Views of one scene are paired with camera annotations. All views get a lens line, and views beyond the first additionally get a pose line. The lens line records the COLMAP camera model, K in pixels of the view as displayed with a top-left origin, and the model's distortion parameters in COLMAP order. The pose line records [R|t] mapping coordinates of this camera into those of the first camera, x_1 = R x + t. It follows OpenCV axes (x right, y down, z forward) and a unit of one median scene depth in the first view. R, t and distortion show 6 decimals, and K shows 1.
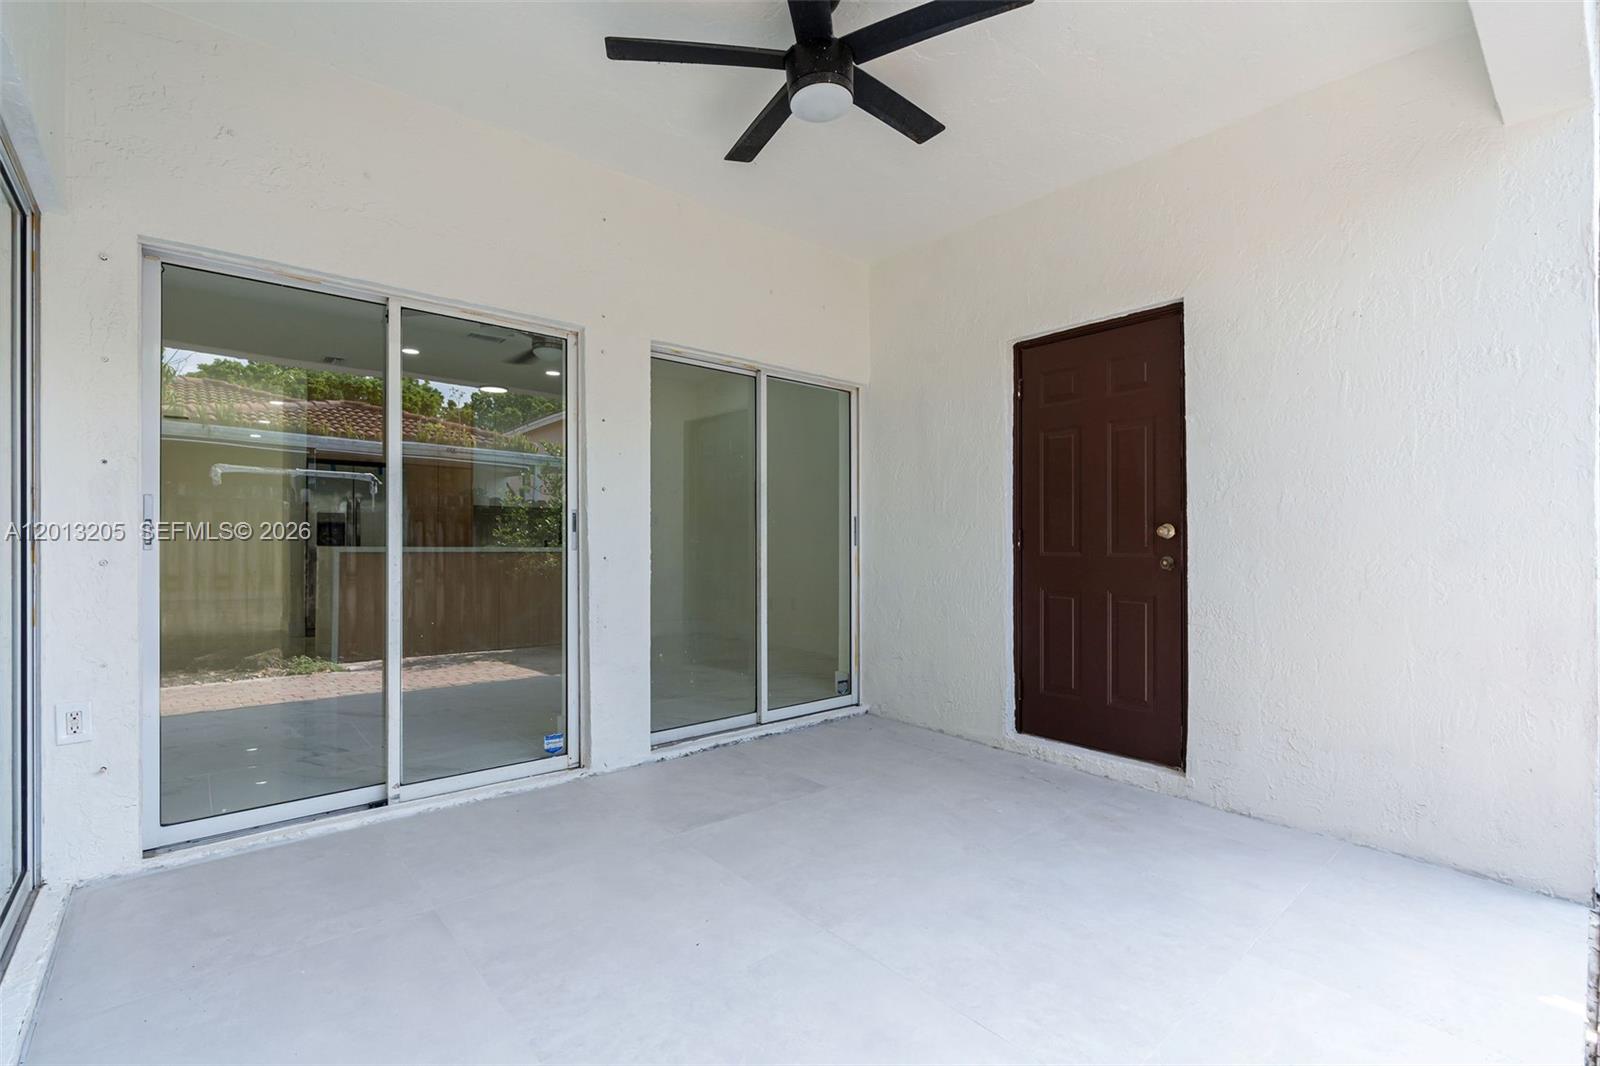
lens RADIAL K [[699.0, 0, 800.0], [0, 699.0, 533.0], [0, 0, 1]] dist [-0.000252, 0.000030]
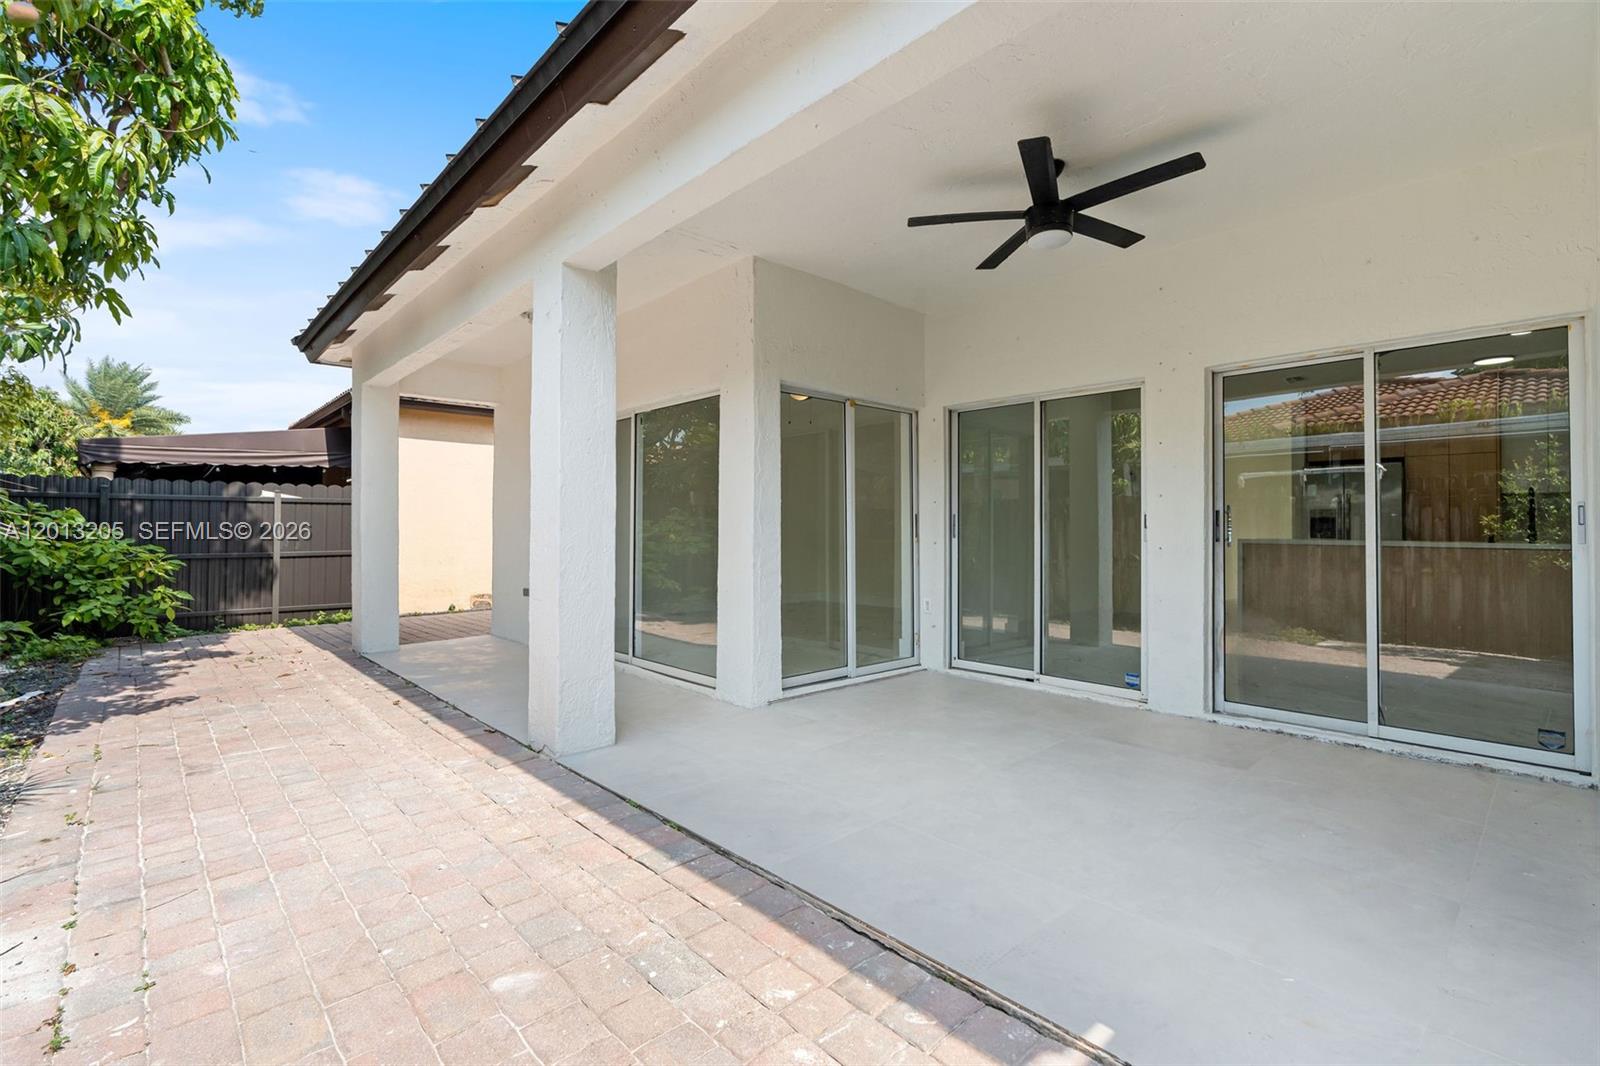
lens RADIAL K [[723.1, 0, 800.0], [0, 723.1, 533.0], [0, 0, 1]] dist [-0.016370, -0.000011]
pose [[0.030923, 0.004037, -0.999514, 0.473745], [0.028156, 0.999591, 0.004909, -0.013017], [0.999125, -0.028294, 0.030797, 0.118416]]
